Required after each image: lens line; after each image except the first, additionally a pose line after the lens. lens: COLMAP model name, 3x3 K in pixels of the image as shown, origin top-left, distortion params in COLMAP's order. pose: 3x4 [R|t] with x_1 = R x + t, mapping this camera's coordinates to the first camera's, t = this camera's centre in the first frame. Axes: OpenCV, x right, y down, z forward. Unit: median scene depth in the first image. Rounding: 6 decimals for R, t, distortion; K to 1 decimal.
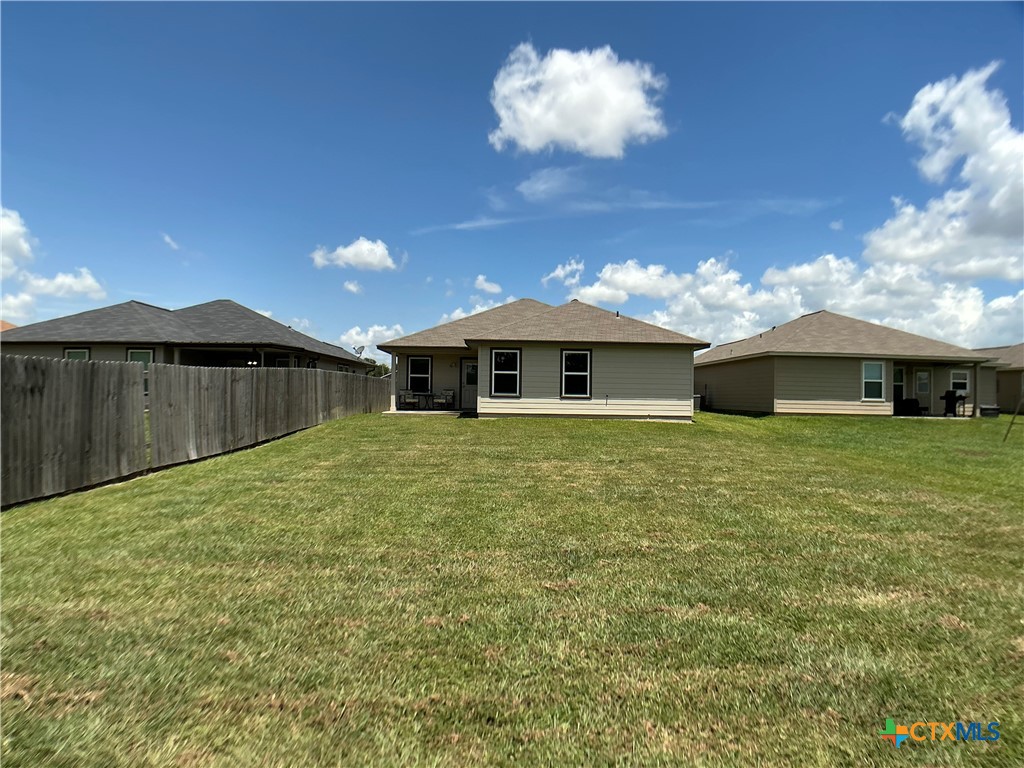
lens RADIAL K [[574.5, 0, 501.6], [0, 574.5, 382.2], [0, 0, 1]] dist [-0.041294, -0.028416]
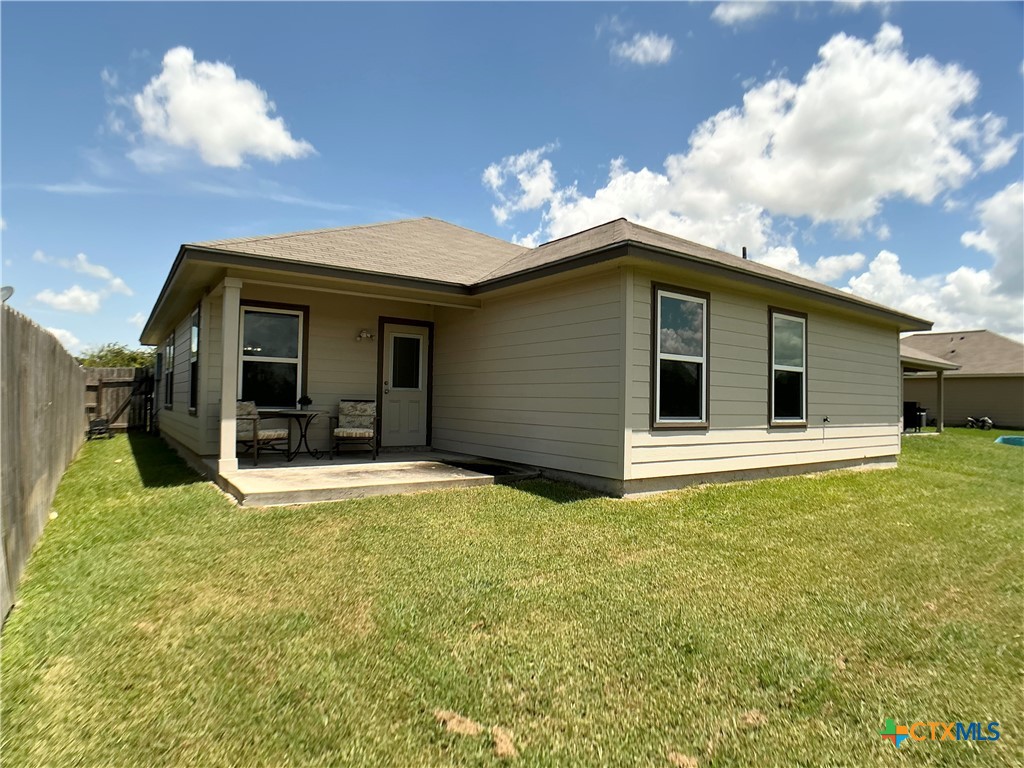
lens RADIAL K [[590.7, 0, 505.1], [0, 590.7, 382.2], [0, 0, 1]] dist [-0.054479, -0.030332]
pose [[0.809472, 0.022362, 0.586732, -0.289935], [-0.021943, 0.999729, -0.007829, 0.002723], [-0.586748, -0.006537, 0.809743, 0.773506]]
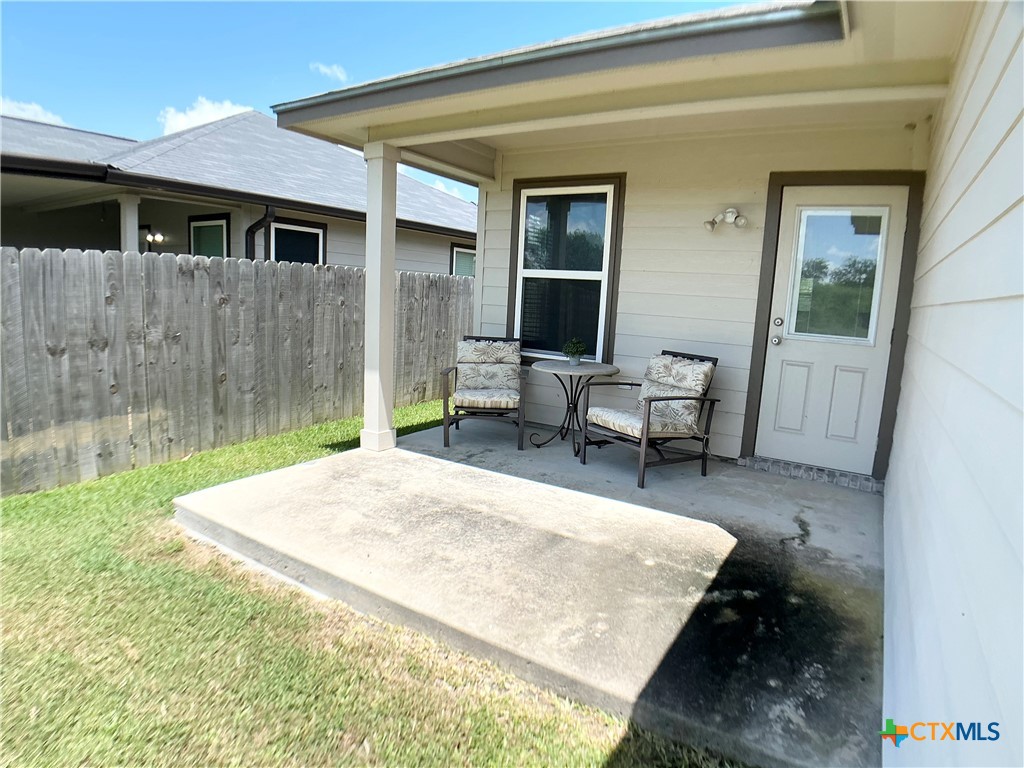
lens RADIAL K [[590.7, 0, 505.1], [0, 590.7, 382.2], [0, 0, 1]] dist [-0.054479, -0.030332]
pose [[0.846694, 0.114134, -0.519694, -0.052153], [-0.027162, 0.984721, 0.172010, -0.010947], [0.531386, -0.131524, 0.836857, 0.986926]]
